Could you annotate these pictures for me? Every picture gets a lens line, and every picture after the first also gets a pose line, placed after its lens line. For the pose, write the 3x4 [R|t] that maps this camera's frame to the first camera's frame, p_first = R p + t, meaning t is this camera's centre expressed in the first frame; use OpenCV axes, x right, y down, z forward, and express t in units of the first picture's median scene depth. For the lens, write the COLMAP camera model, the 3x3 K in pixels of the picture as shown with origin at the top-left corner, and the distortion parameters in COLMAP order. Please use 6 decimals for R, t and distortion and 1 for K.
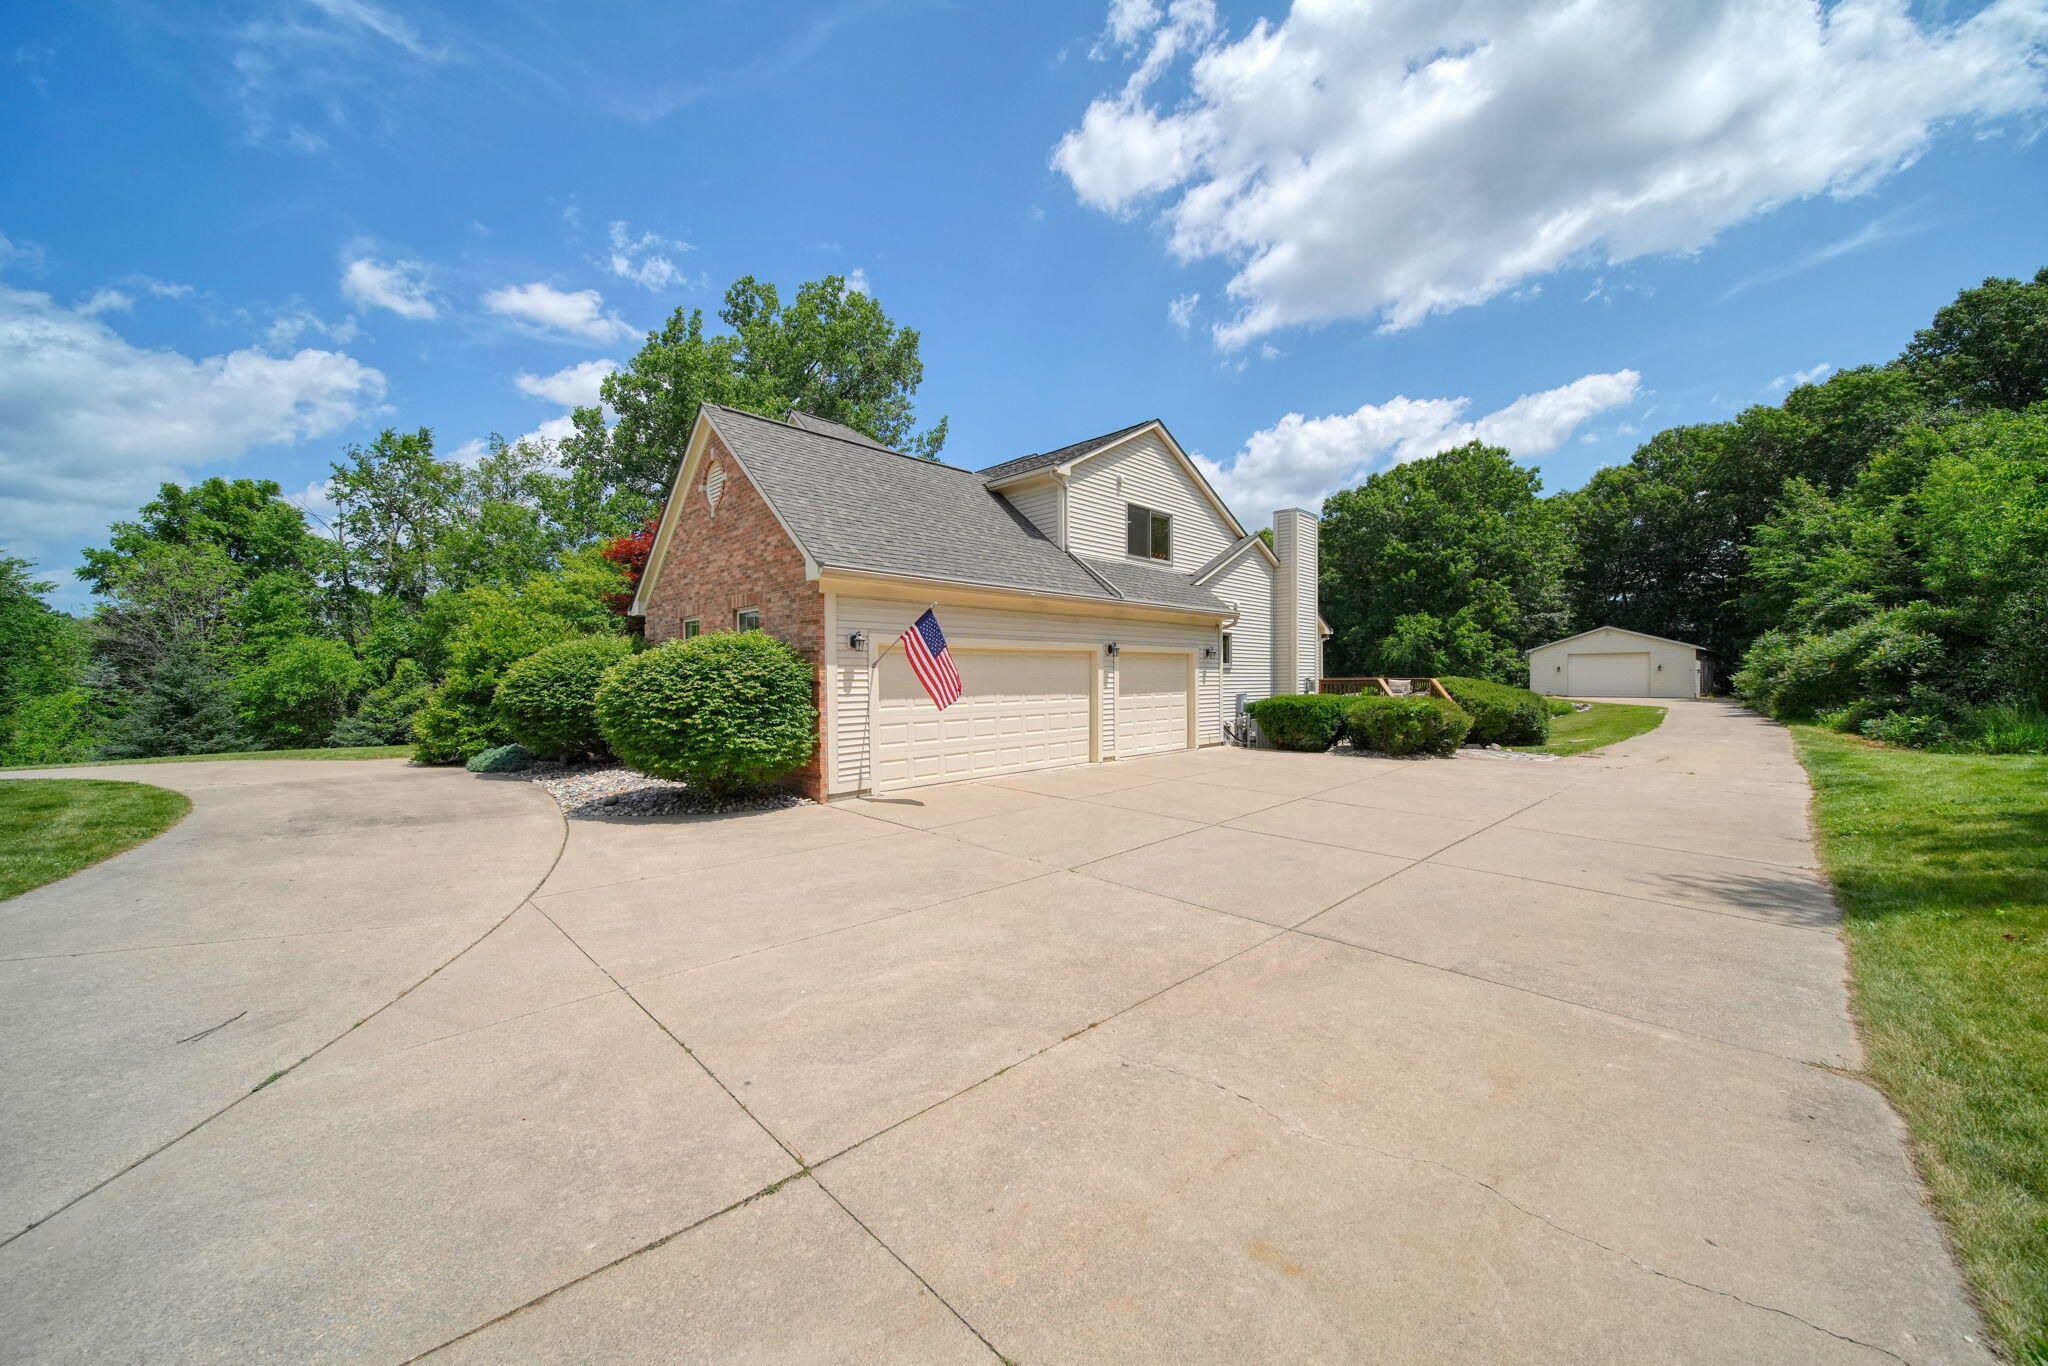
lens RADIAL K [[732.6, 0, 1026.4], [0, 732.6, 672.4], [0, 0, 1]] dist [0.000571, 0.000133]
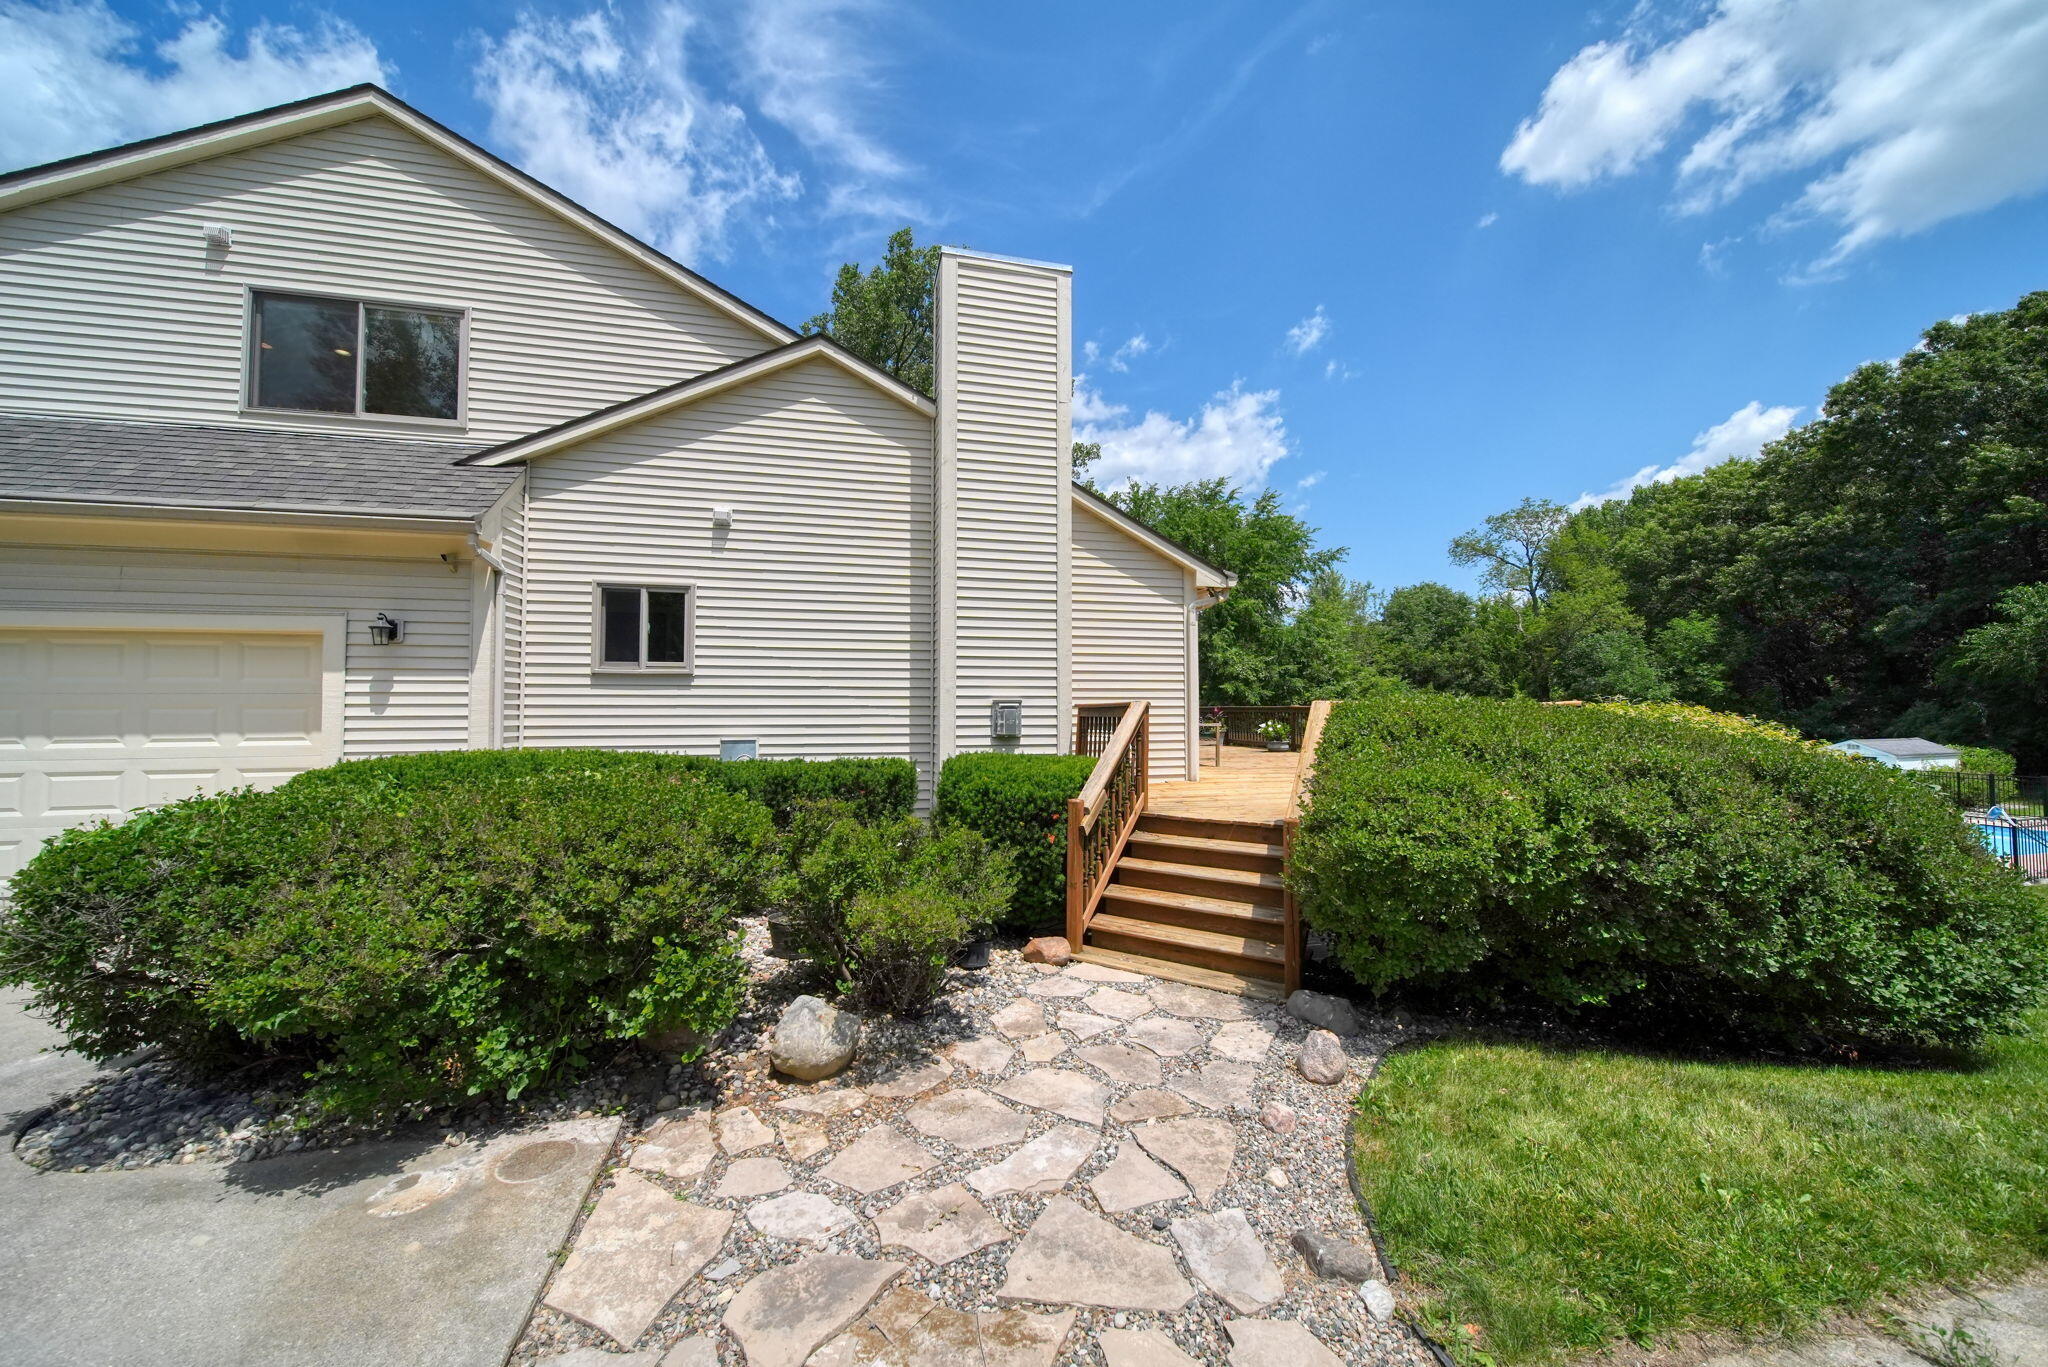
lens RADIAL K [[732.6, 0, 1024.4], [0, 732.6, 683.5], [0, 0, 1]] dist [0.000571, 0.000133]
pose [[0.853008, -0.011410, -0.521773, 0.844201], [0.000186, 0.999768, -0.021559, 0.010297], [0.521898, 0.018293, 0.852812, 0.992621]]
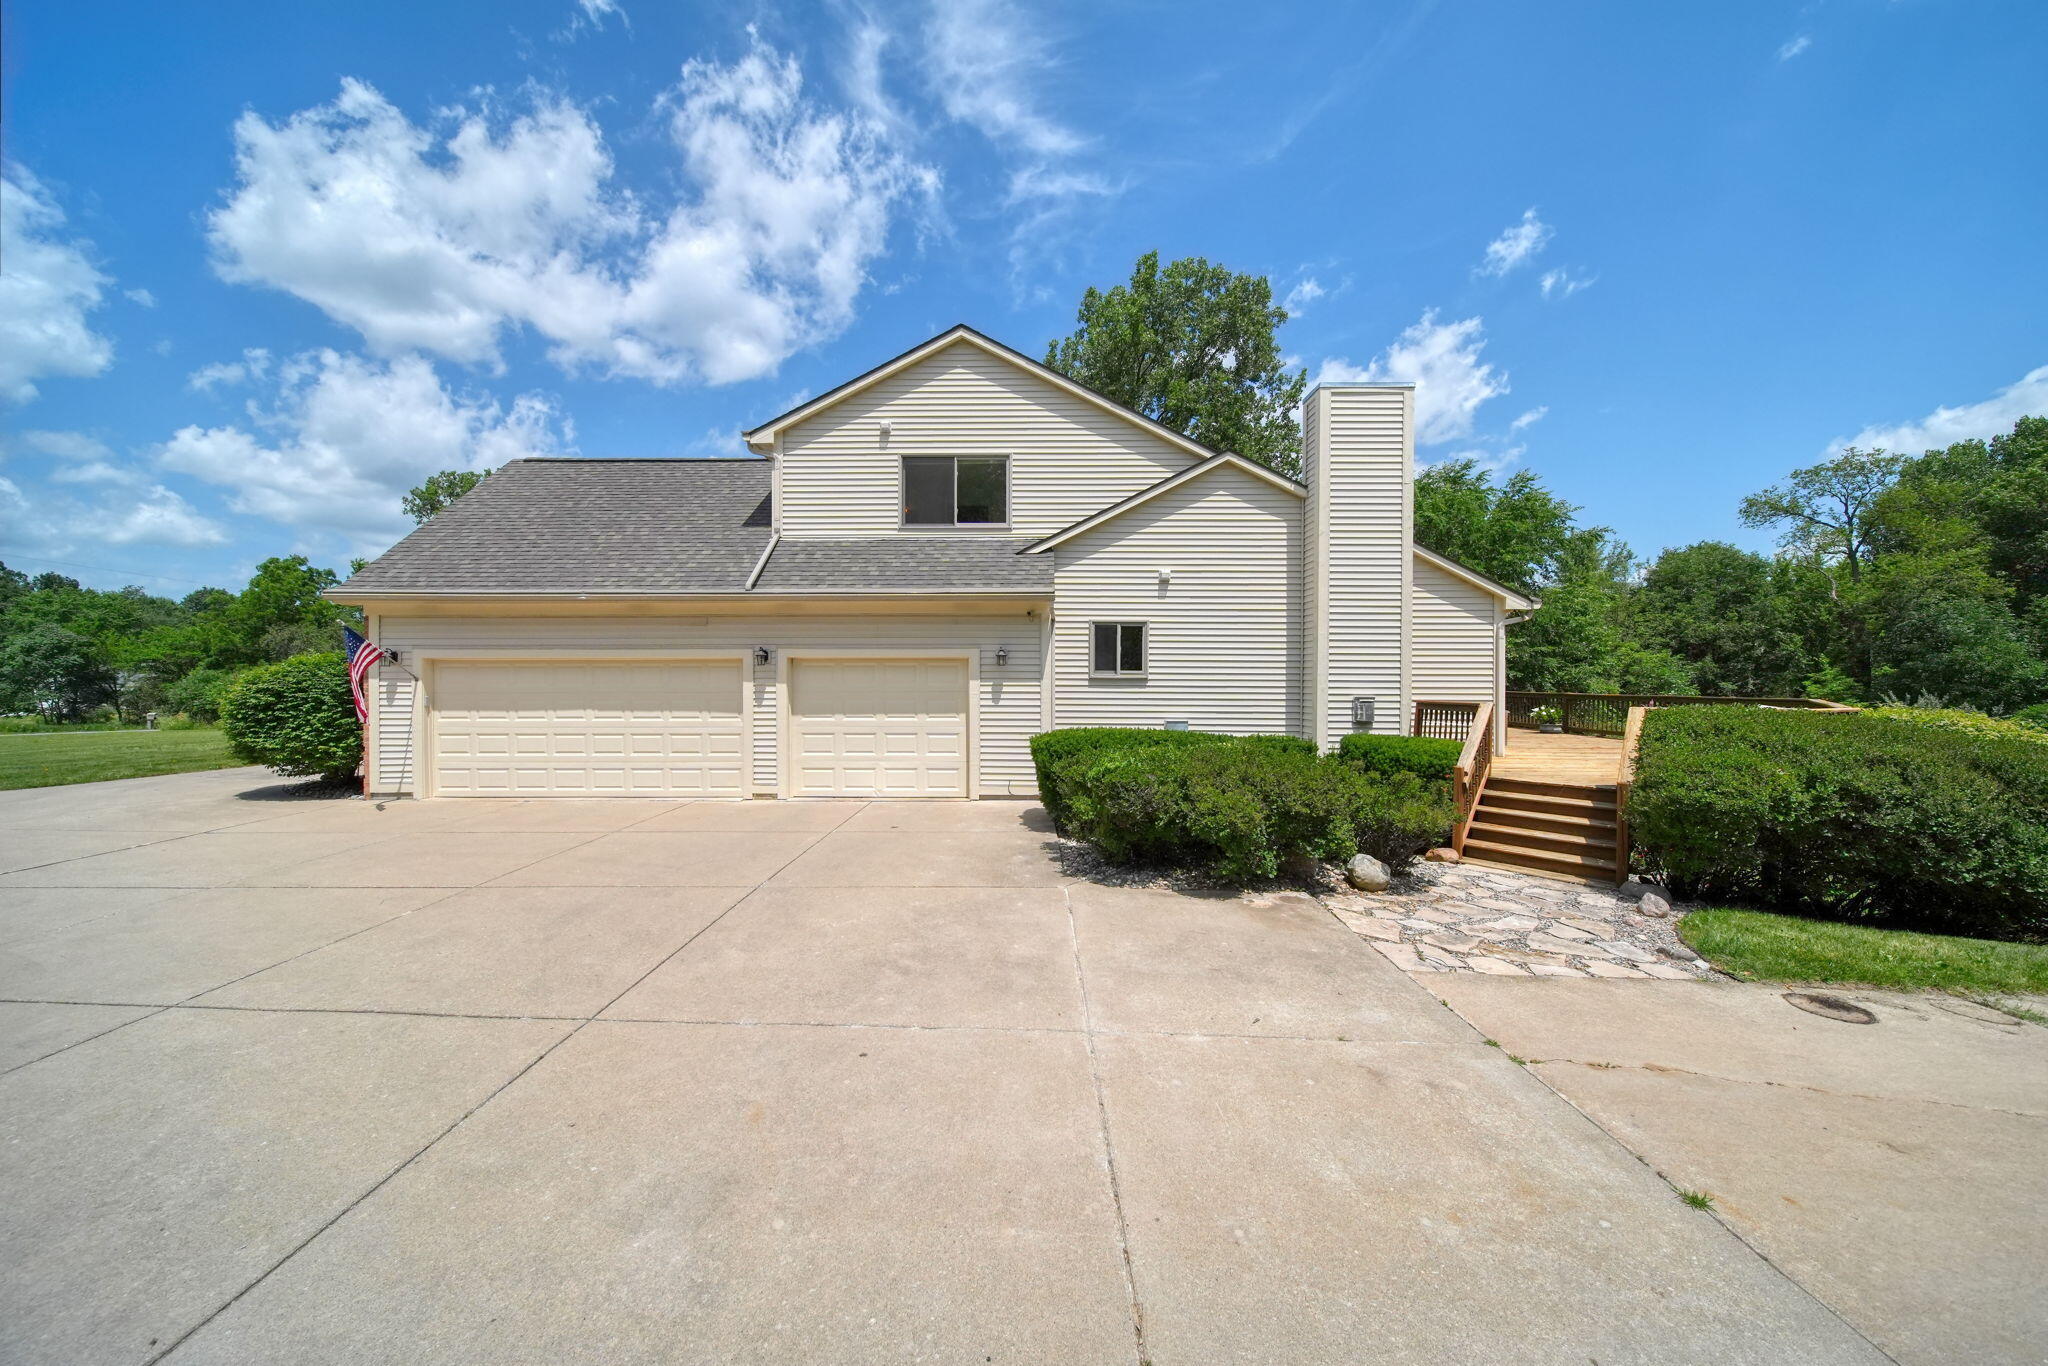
lens RADIAL K [[716.2, 0, 1023.4], [0, 716.2, 680.1], [0, 0, 1]] dist [0.000312, -0.000878]
pose [[0.693470, 0.013512, -0.720358, 0.847587], [-0.001326, 0.999846, 0.017477, -0.019449], [0.720484, -0.011165, 0.693382, 0.662934]]
